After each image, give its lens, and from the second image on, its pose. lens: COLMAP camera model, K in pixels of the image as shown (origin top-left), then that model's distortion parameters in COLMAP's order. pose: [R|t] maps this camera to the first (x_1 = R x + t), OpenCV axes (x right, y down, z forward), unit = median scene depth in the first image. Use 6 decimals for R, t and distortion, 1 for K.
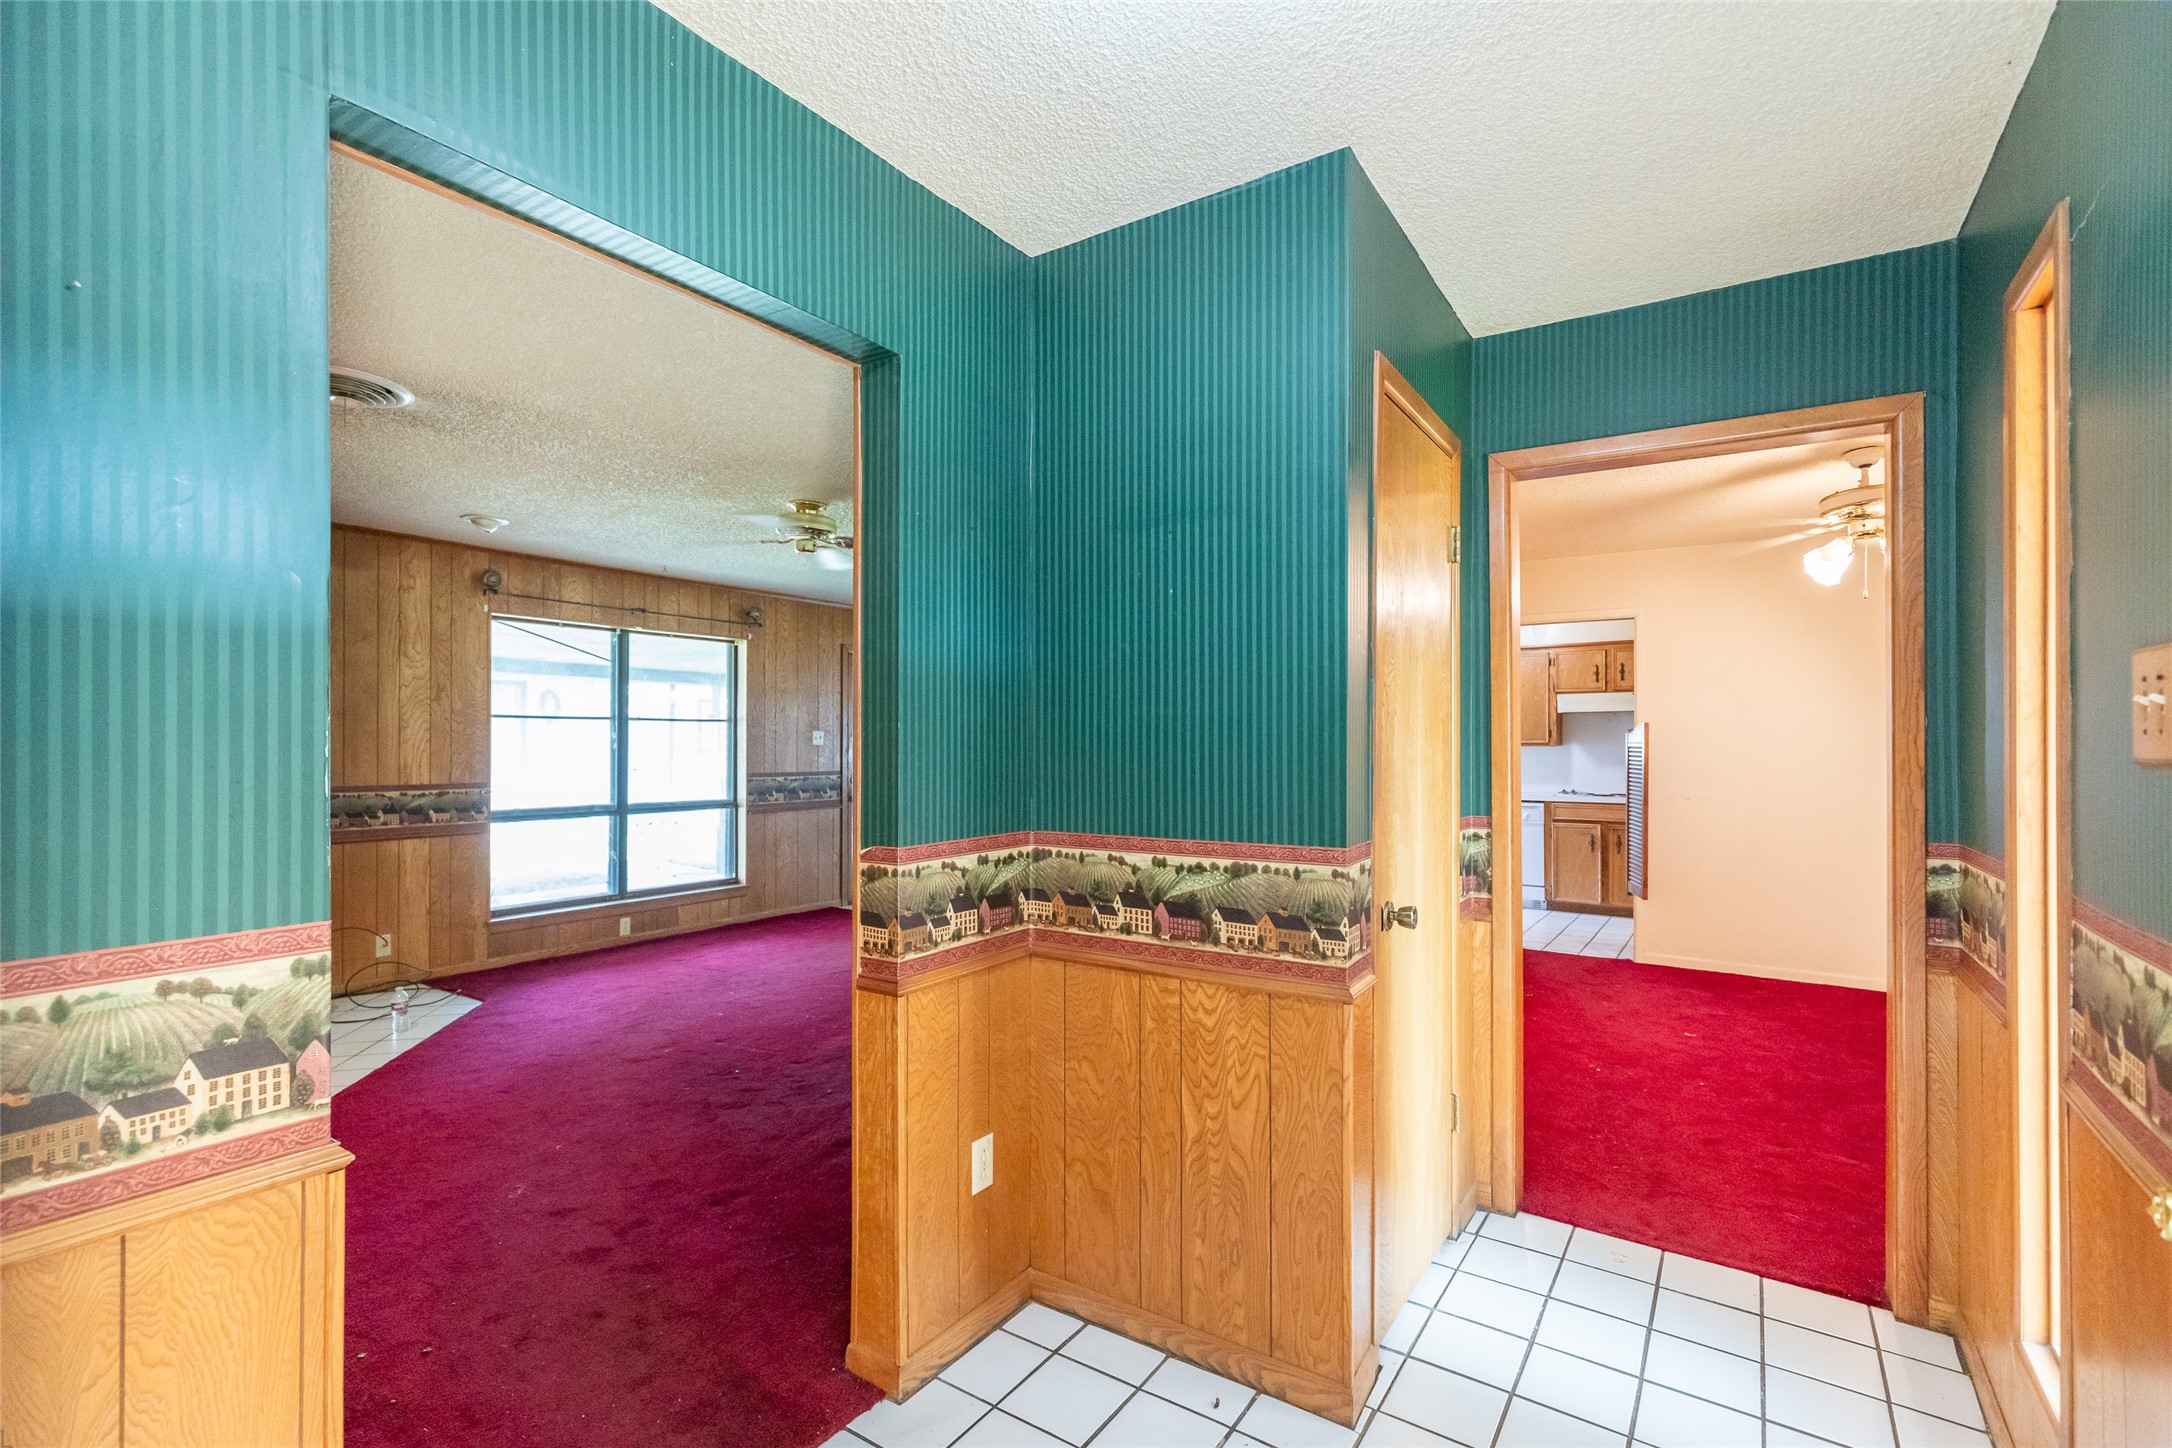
lens RADIAL K [[985.7, 0, 1084.6], [0, 985.7, 729.4], [0, 0, 1]] dist [0.001850, 0.000014]
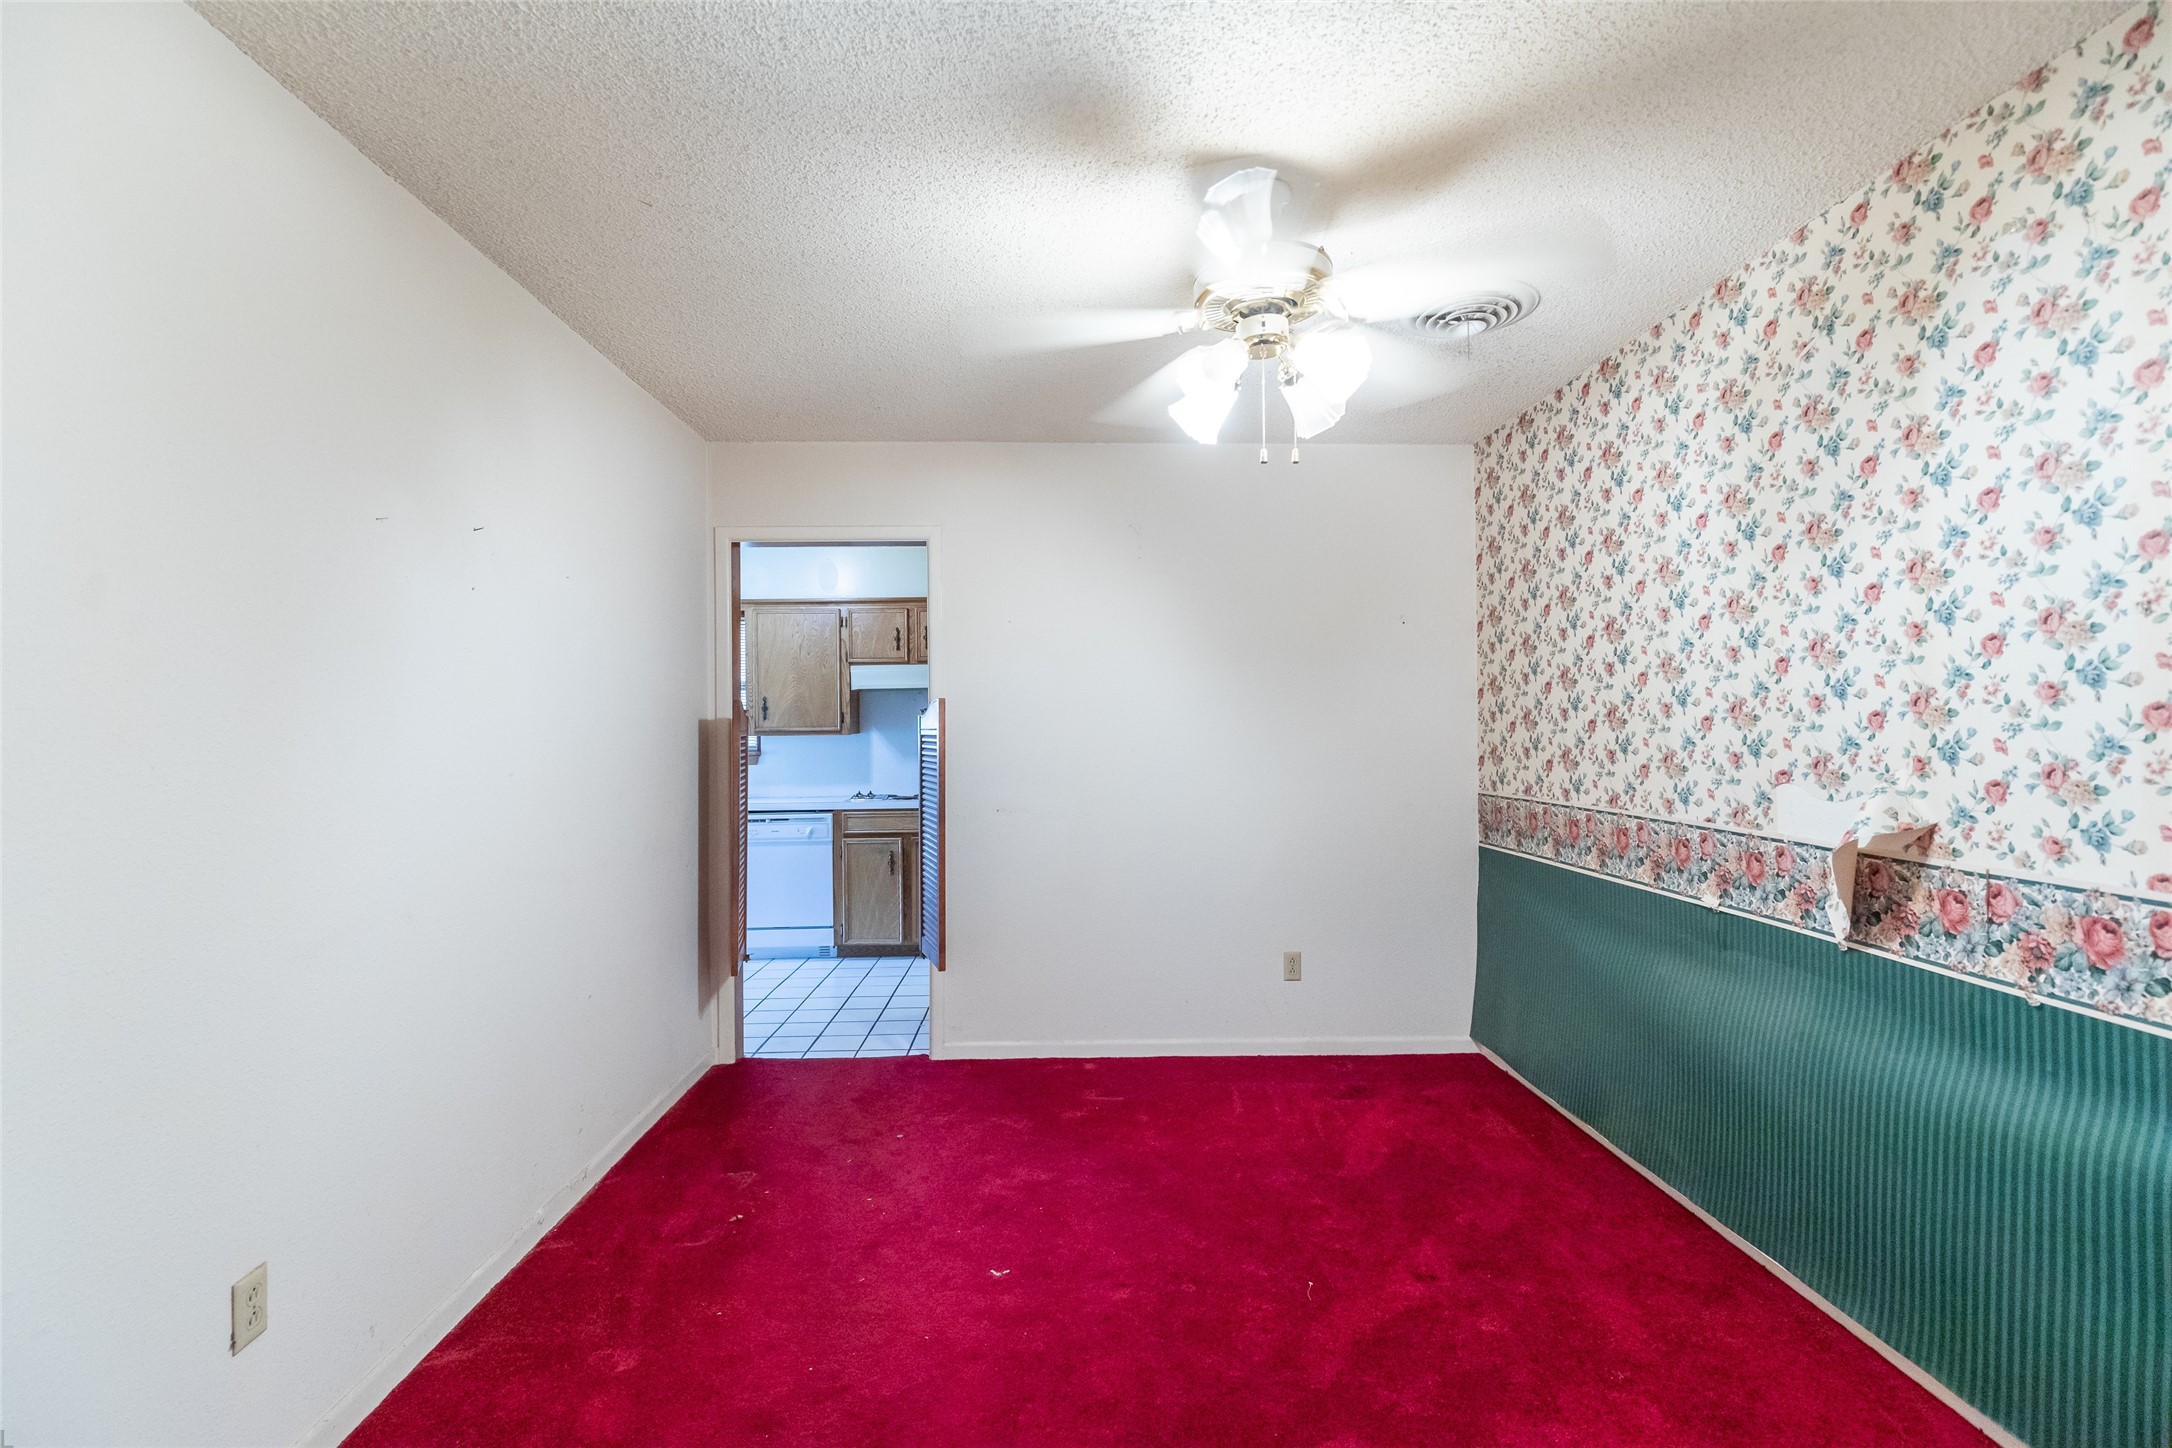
lens RADIAL K [[985.7, 0, 1084.6], [0, 985.7, 722.8], [0, 0, 1]] dist [0.001850, 0.000014]
pose [[0.808148, -0.011163, 0.588874, 0.192381], [0.007783, 0.999935, 0.008275, 0.003556], [-0.588928, -0.002104, 0.808182, 0.306525]]
